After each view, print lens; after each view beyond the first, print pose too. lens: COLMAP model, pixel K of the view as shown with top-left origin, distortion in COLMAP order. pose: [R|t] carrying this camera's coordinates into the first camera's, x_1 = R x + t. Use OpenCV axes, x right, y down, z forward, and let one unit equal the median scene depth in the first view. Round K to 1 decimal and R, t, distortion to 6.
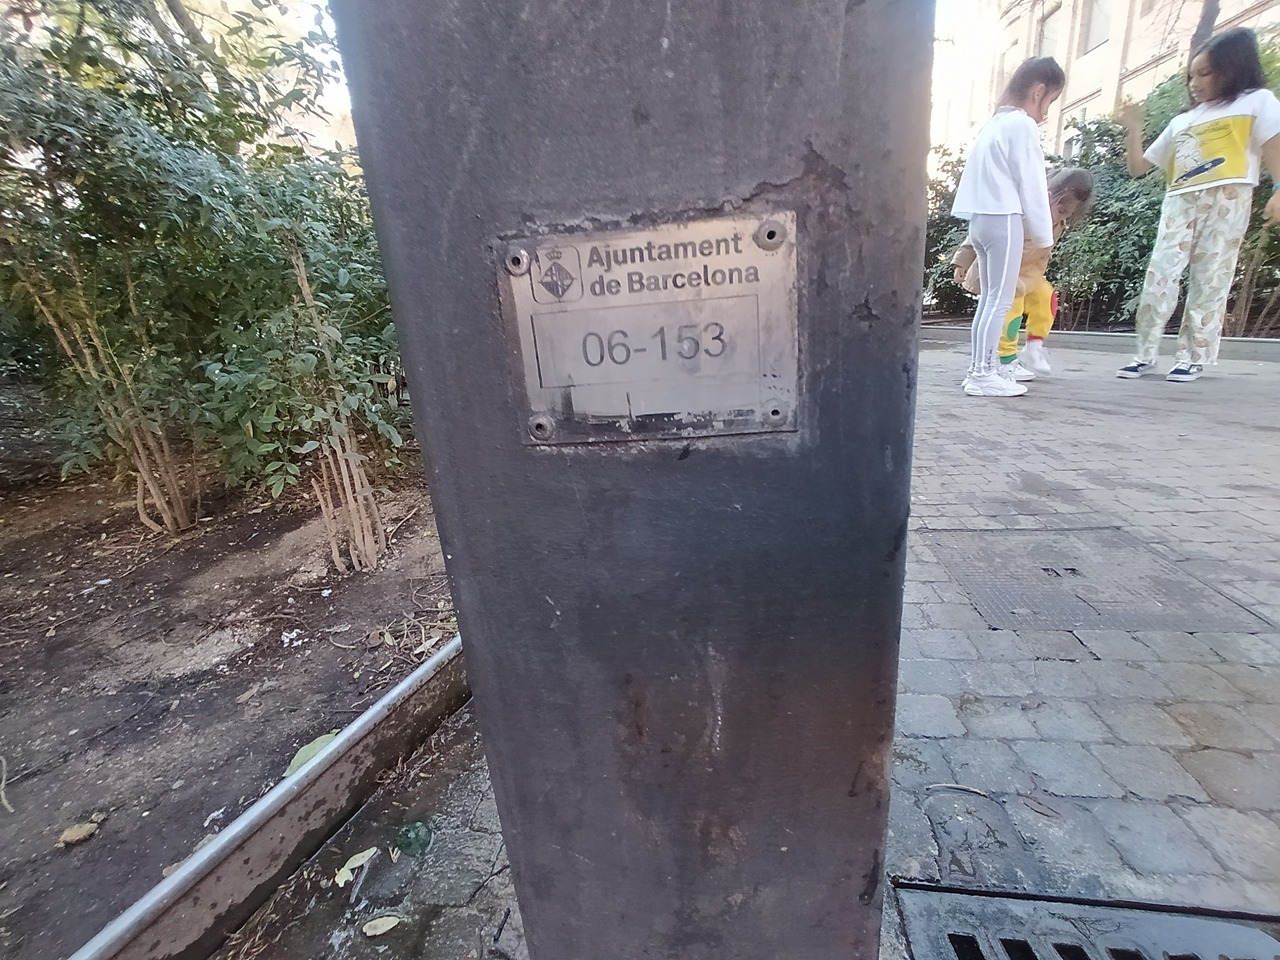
lens RADIAL K [[579.0, 0, 640.0], [0, 579.0, 480.0], [0, 0, 1]] dist [-0.001310, -0.000120]
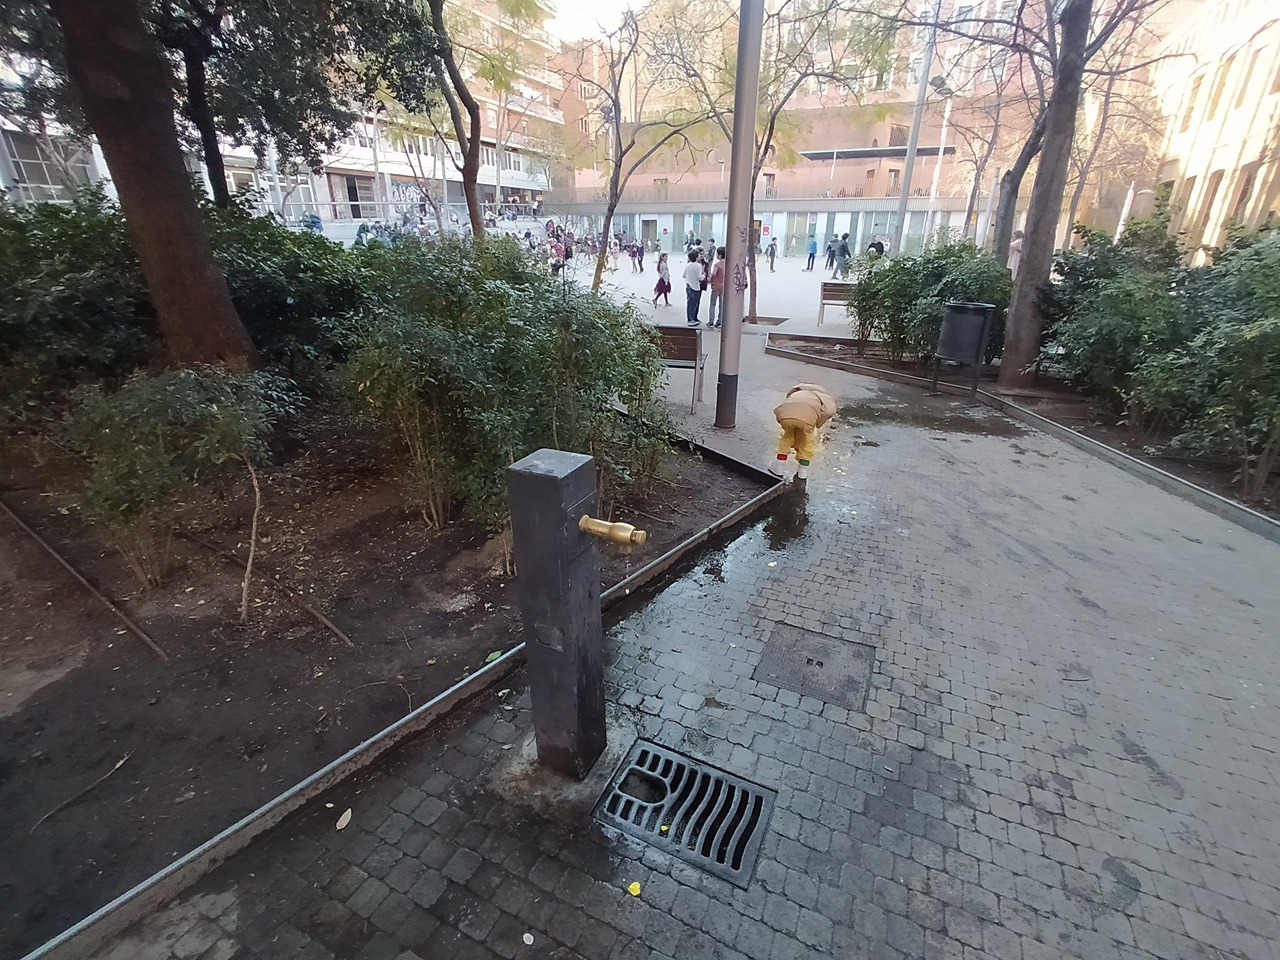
lens RADIAL K [[579.0, 0, 640.0], [0, 579.0, 480.0], [0, 0, 1]] dist [-0.001310, -0.000120]
pose [[0.953067, 0.190211, -0.235551, 0.456981], [-0.167056, 0.979239, 0.114822, -0.590836], [0.252500, -0.070082, 0.965055, -1.086862]]
